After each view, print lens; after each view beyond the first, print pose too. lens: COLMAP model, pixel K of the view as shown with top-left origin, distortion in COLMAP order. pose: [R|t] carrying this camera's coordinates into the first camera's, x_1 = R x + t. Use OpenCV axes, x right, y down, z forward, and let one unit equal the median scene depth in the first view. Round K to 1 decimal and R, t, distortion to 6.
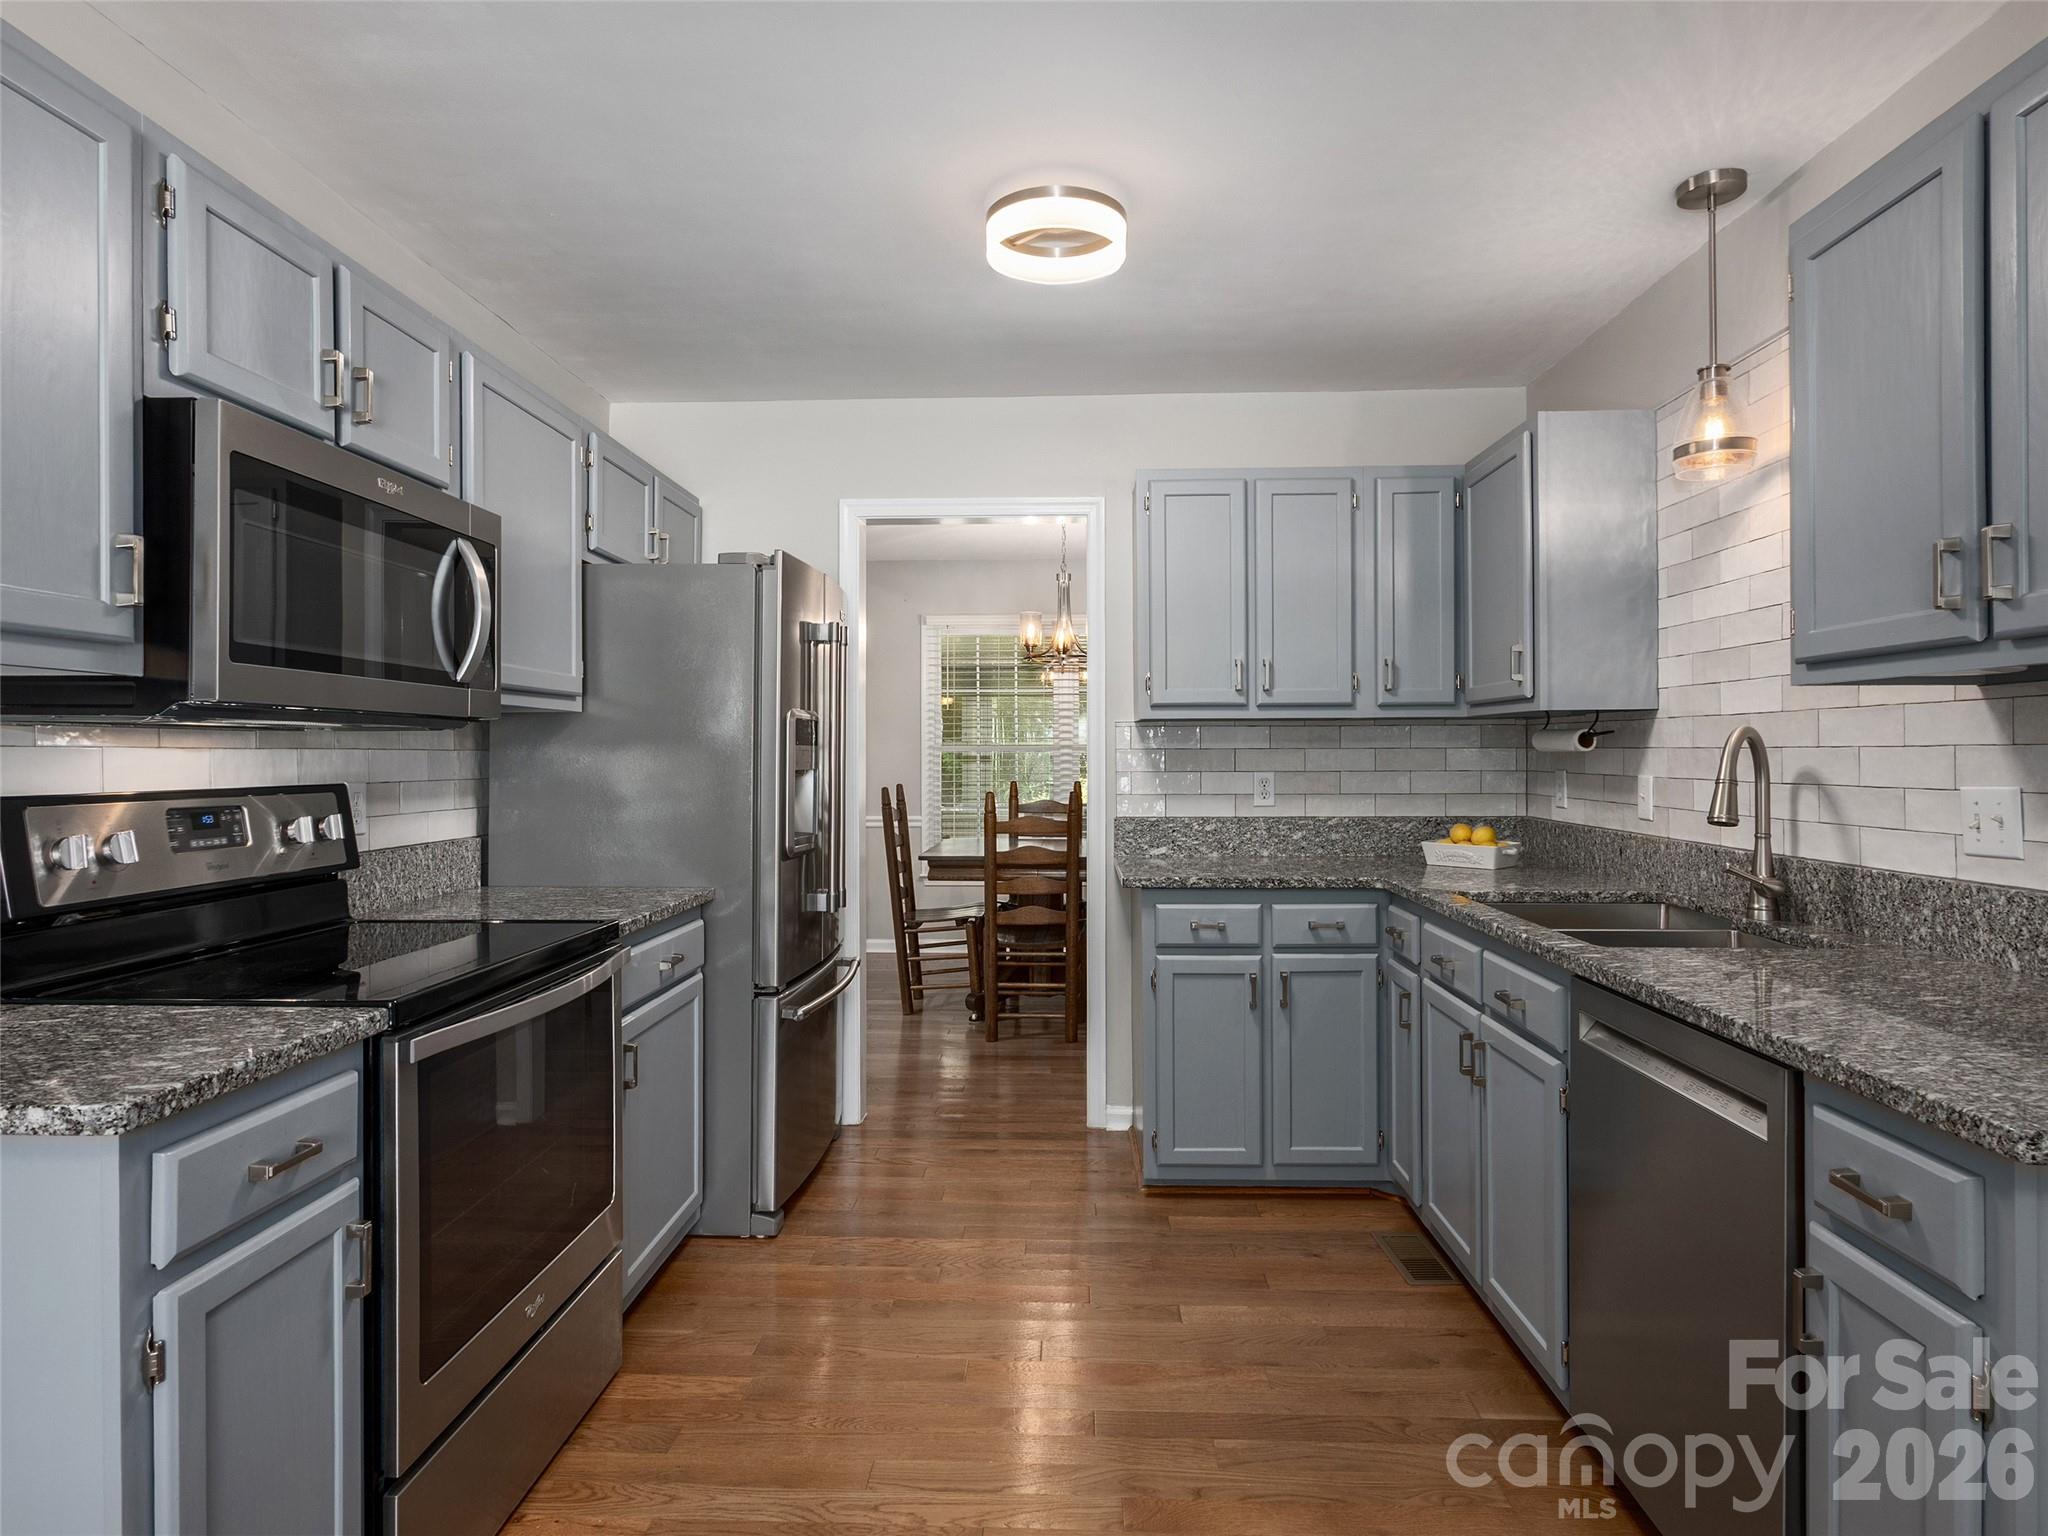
lens RADIAL K [[1129.9, 0, 1033.3], [0, 1129.9, 751.0], [0, 0, 1]] dist [-0.010310, 0.005443]
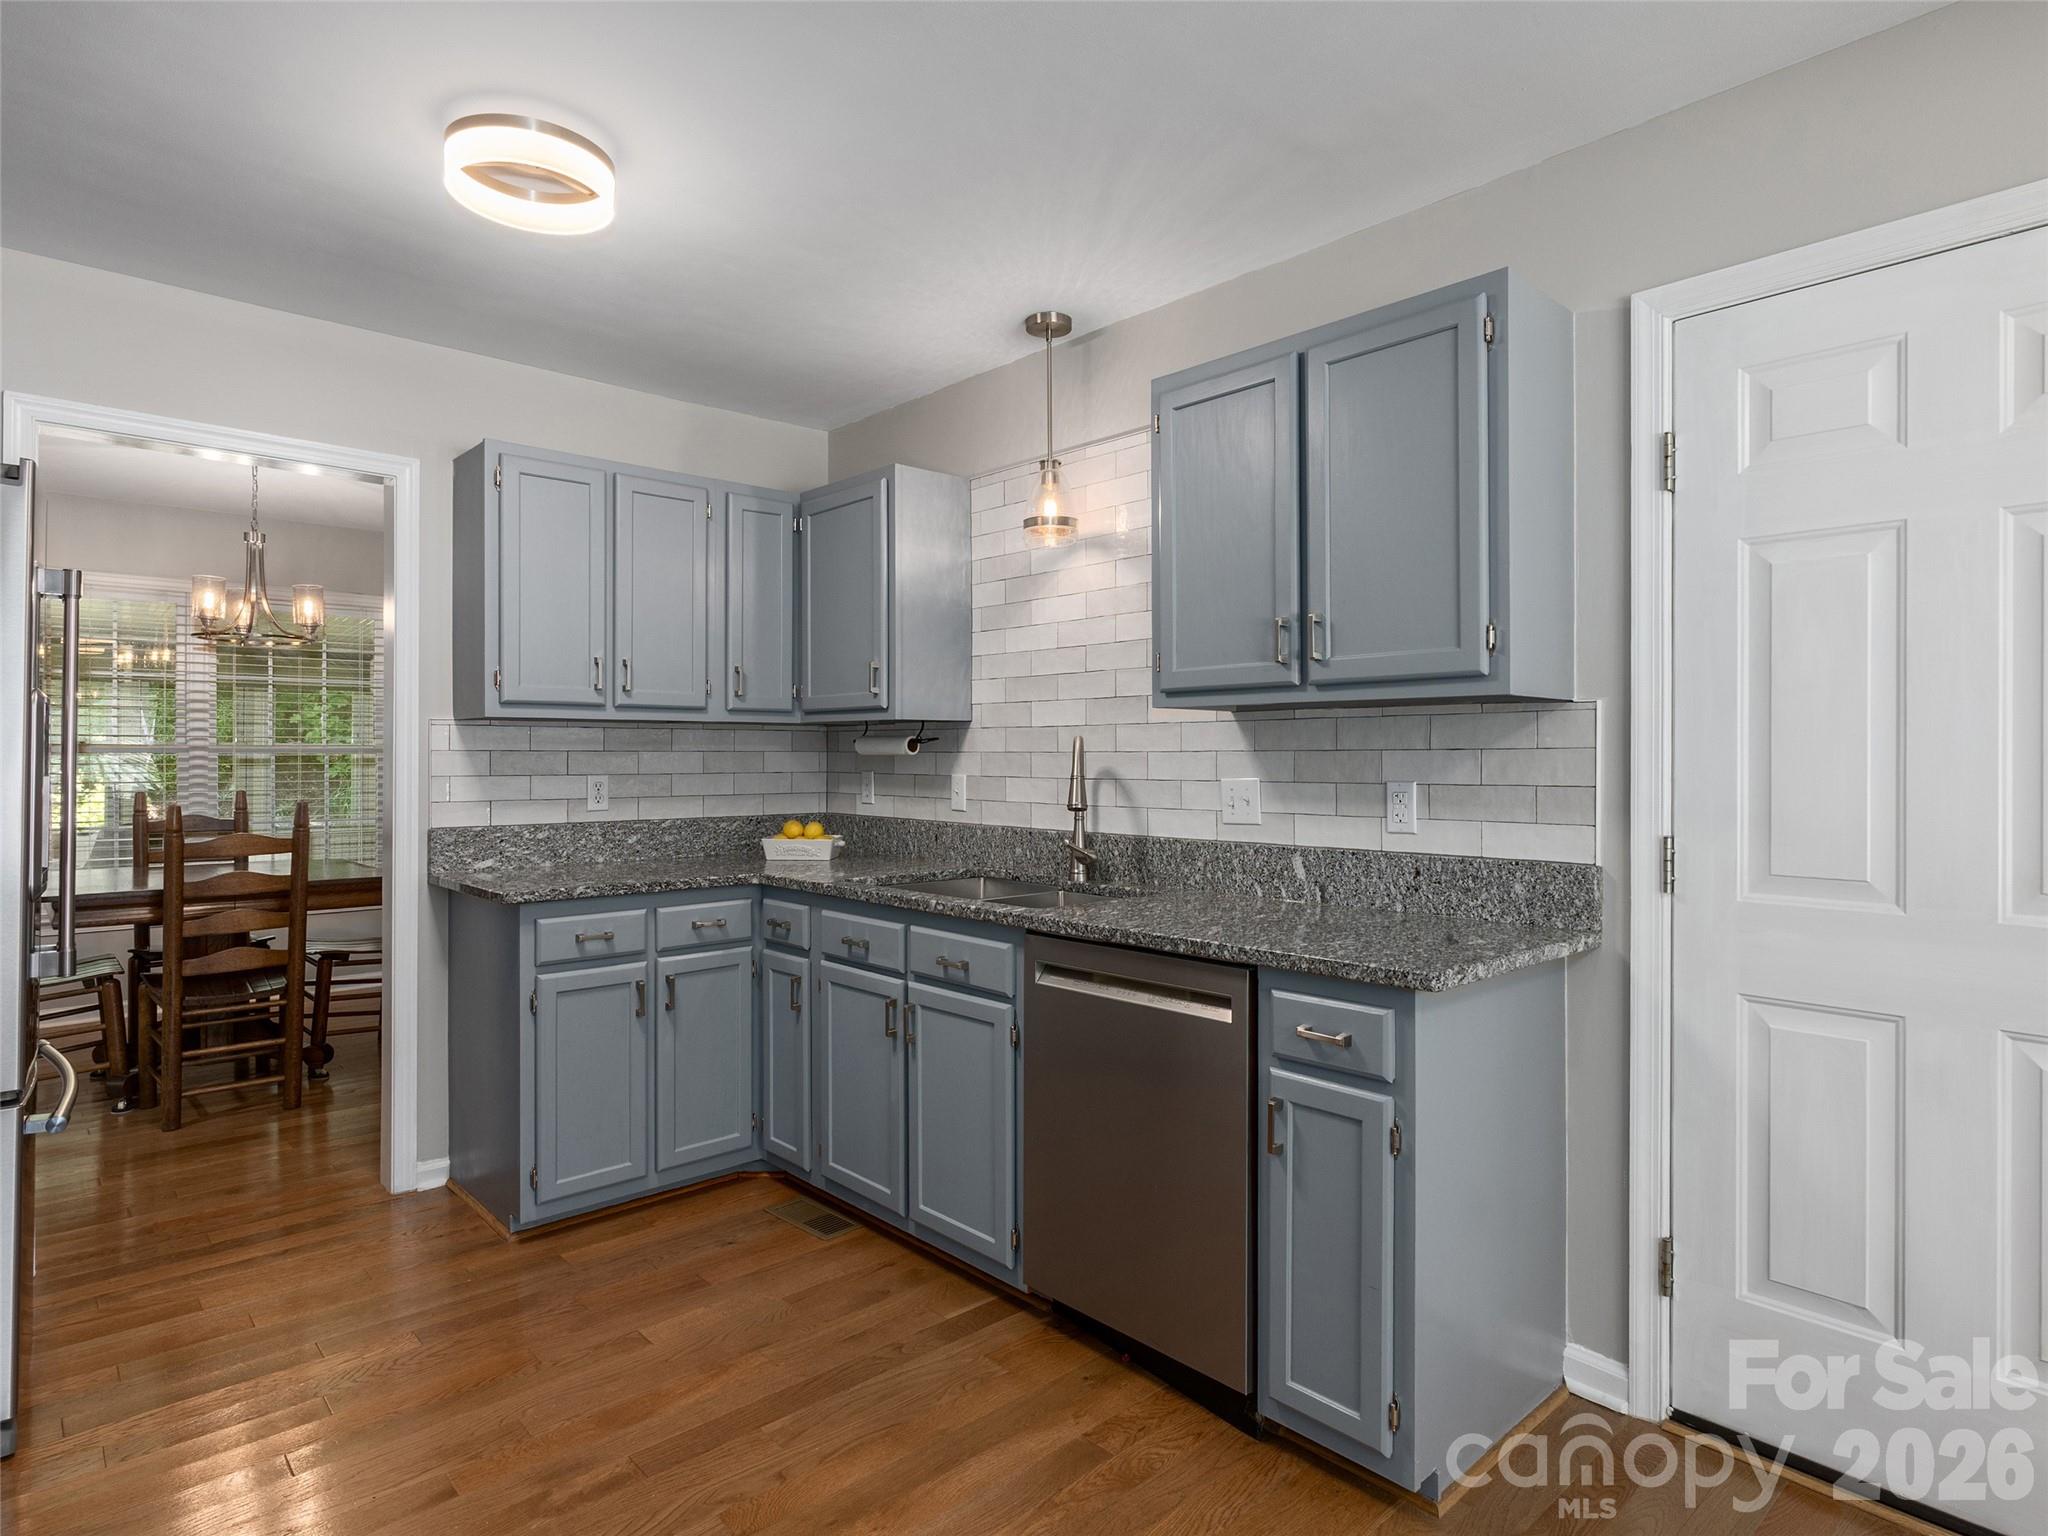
lens RADIAL K [[1129.9, 0, 1030.8], [0, 1129.9, 749.5], [0, 0, 1]] dist [-0.010310, 0.005443]
pose [[0.705400, 0.007482, 0.708770, -0.264287], [-0.003693, 0.999970, -0.006881, 0.002485], [-0.708800, 0.002237, 0.705406, 0.071612]]
